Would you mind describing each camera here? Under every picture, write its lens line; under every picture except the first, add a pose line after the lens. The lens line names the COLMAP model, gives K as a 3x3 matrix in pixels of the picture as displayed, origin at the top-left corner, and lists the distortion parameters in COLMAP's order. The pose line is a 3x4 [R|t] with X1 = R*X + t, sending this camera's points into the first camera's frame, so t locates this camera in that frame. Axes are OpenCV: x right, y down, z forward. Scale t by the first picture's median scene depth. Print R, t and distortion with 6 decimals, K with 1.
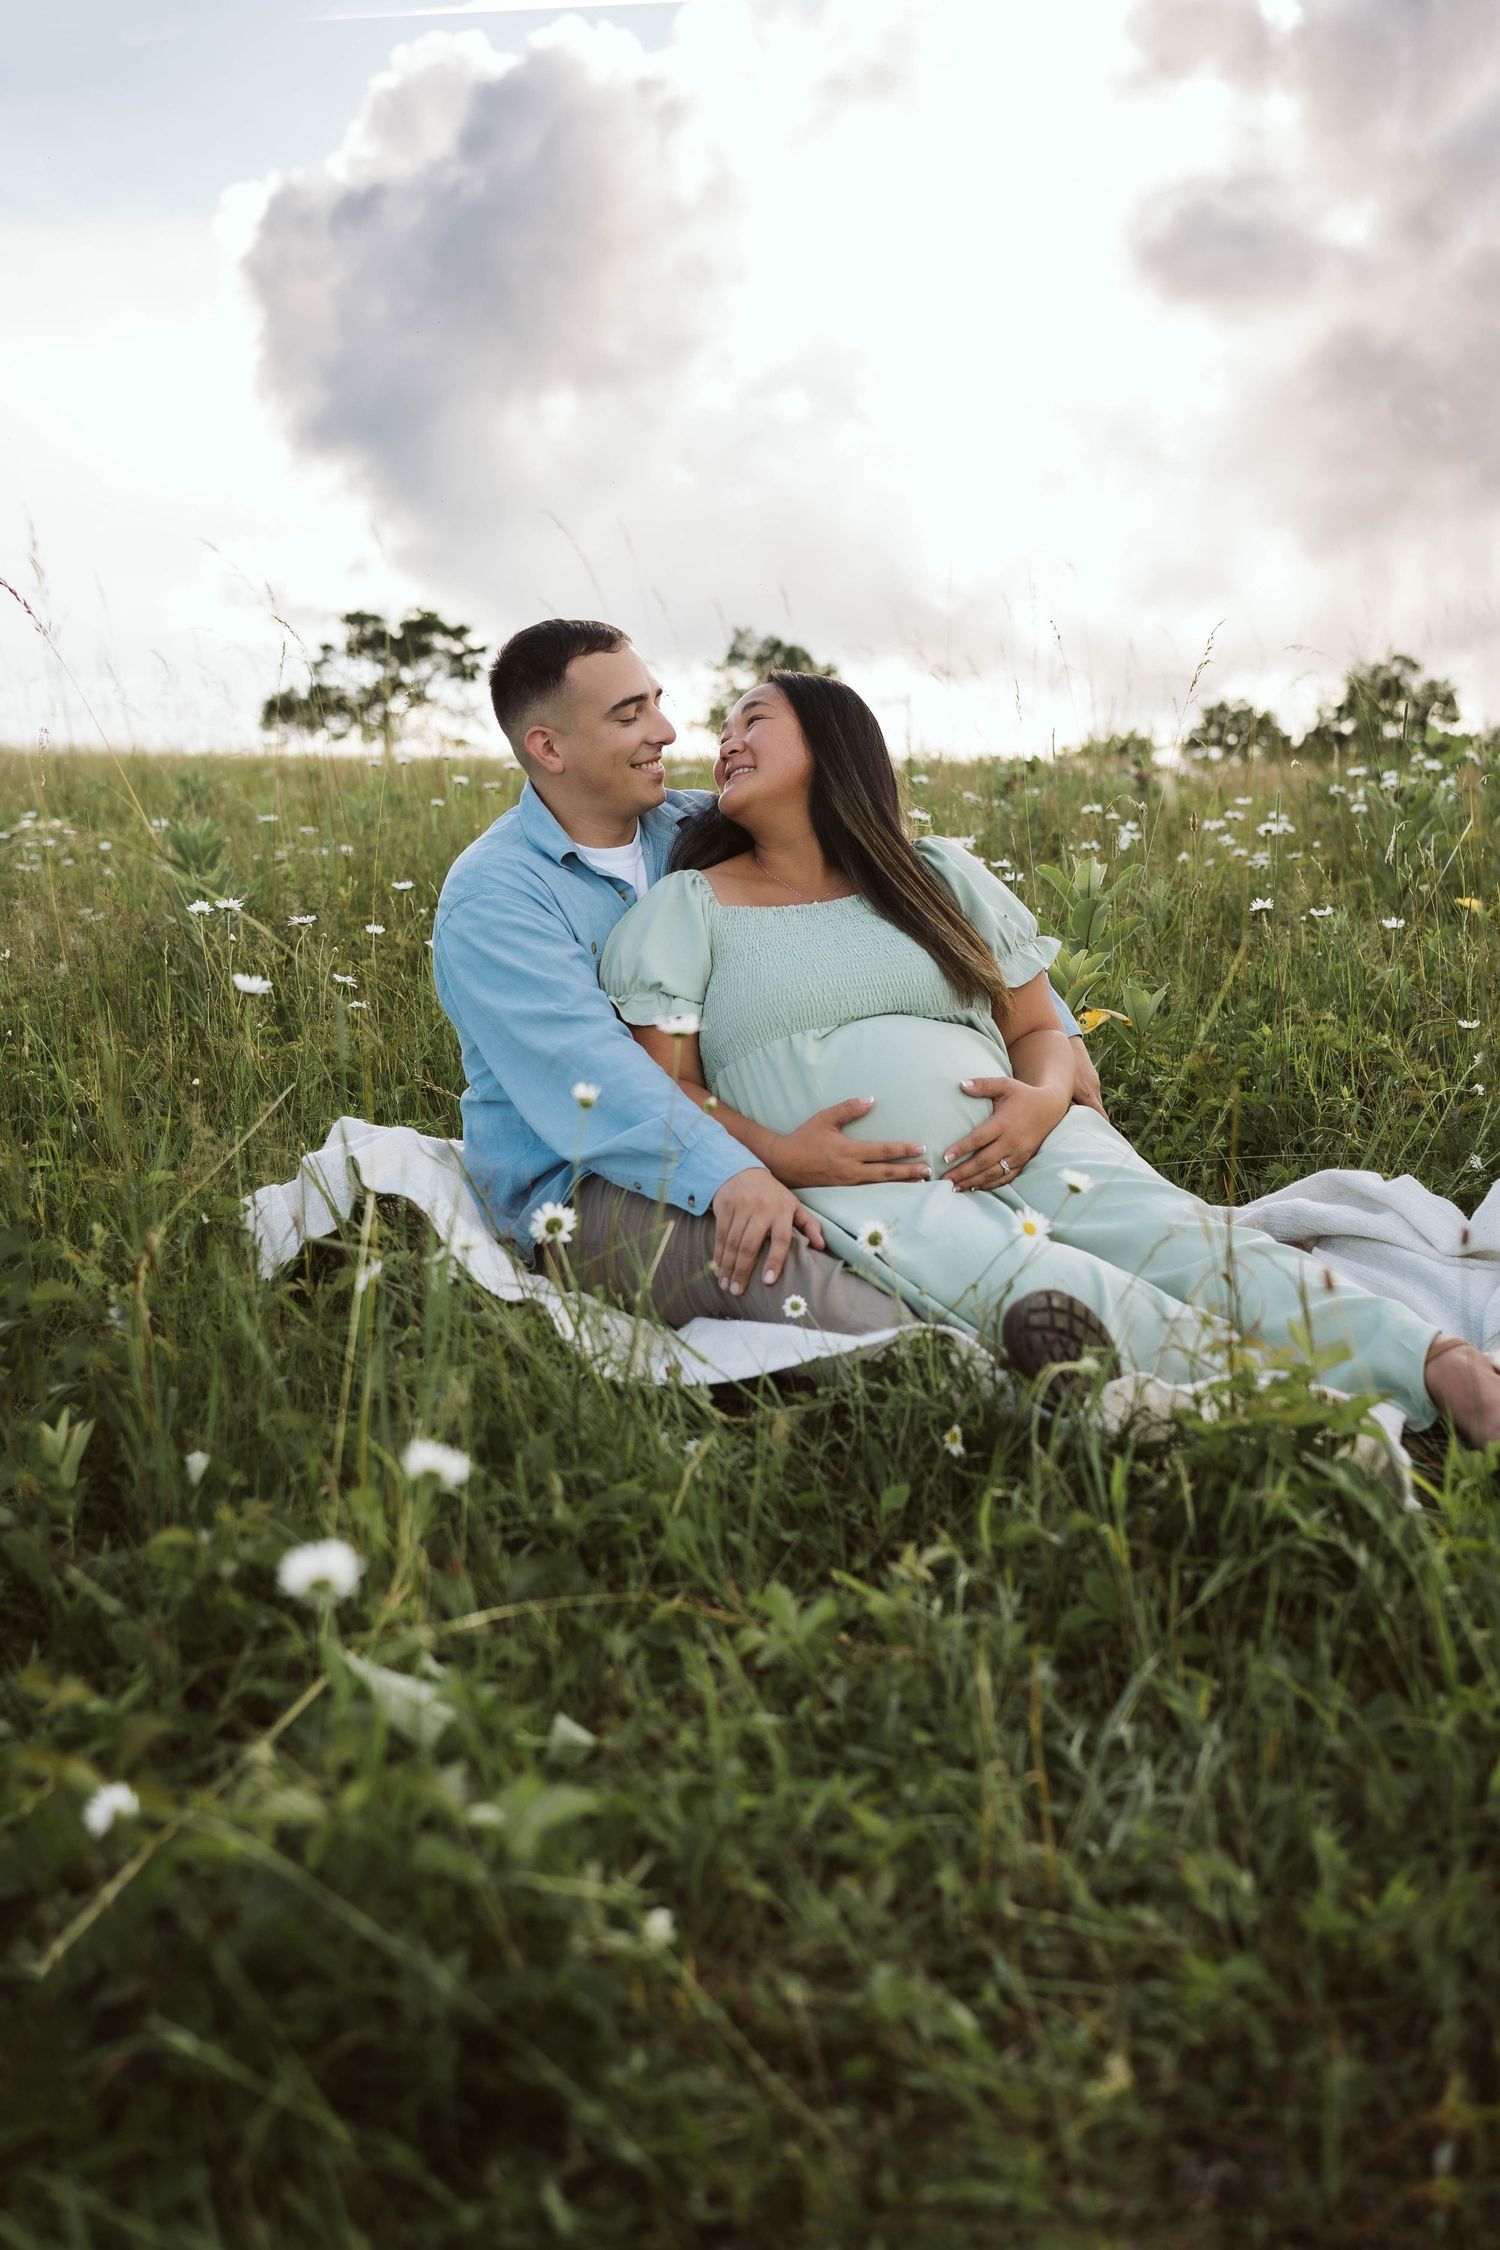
lens RADIAL K [[2242.2, 0, 749.0], [0, 2242.2, 1163.4], [0, 0, 1]] dist [-0.102174, 0.000000]
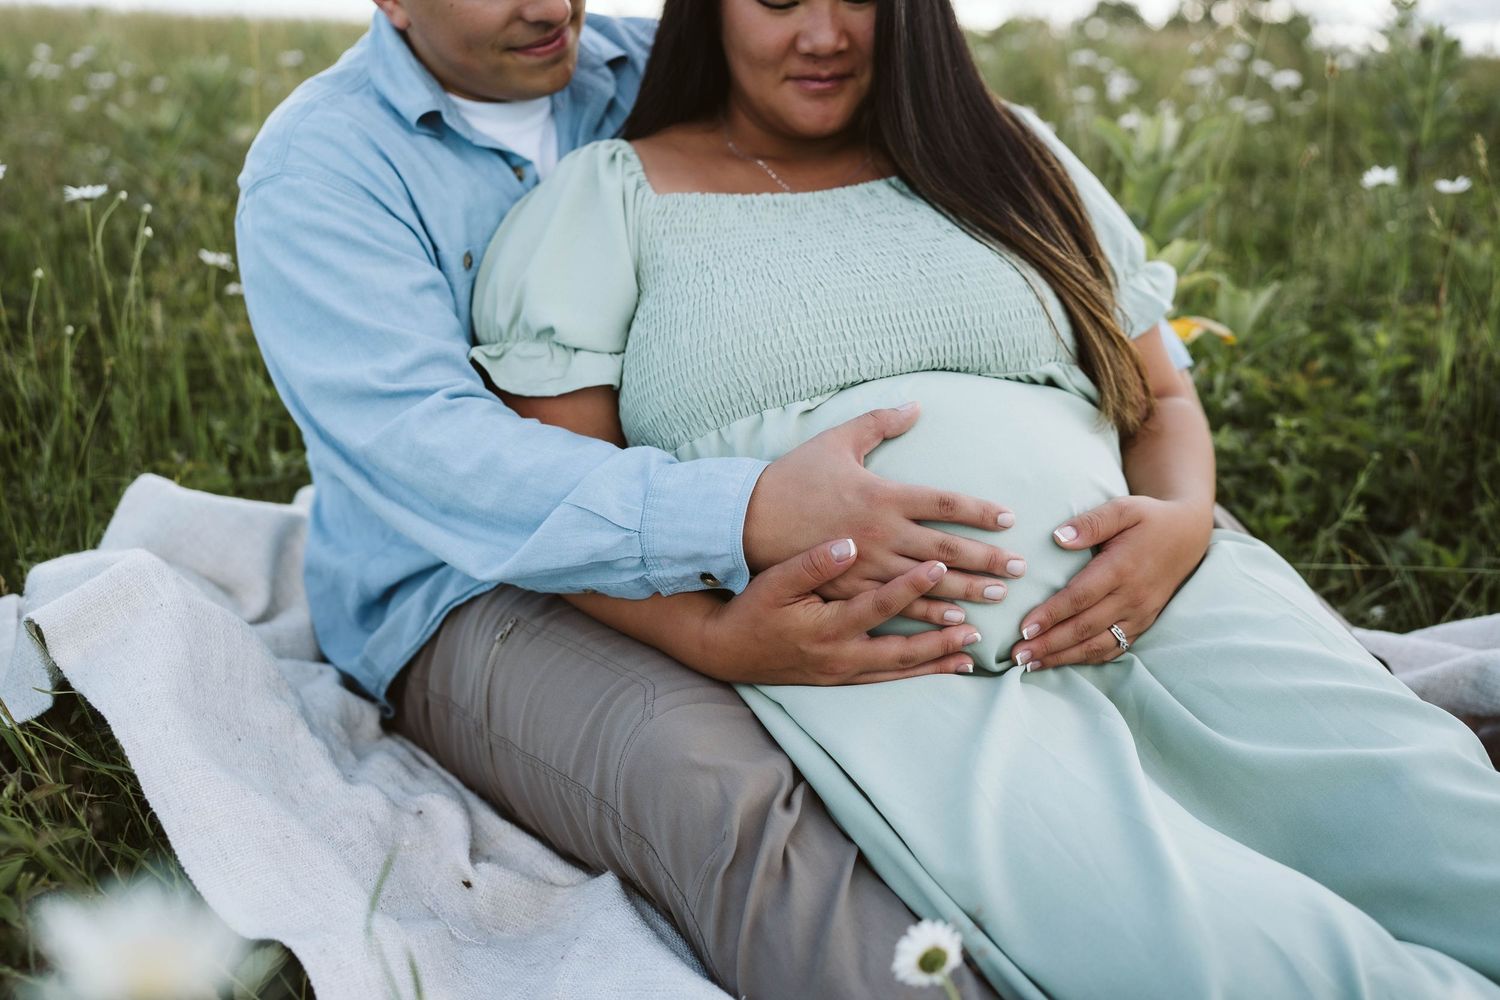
lens RADIAL K [[1494.8, 0, 754.6], [0, 1494.8, 491.9], [0, 0, 1]] dist [-0.102174, 0.000000]
pose [[0.999967, -0.005330, -0.006143, 0.017586], [0.006011, 0.993132, 0.116845, -0.081596], [0.005478, -0.116878, 0.993131, 0.579539]]
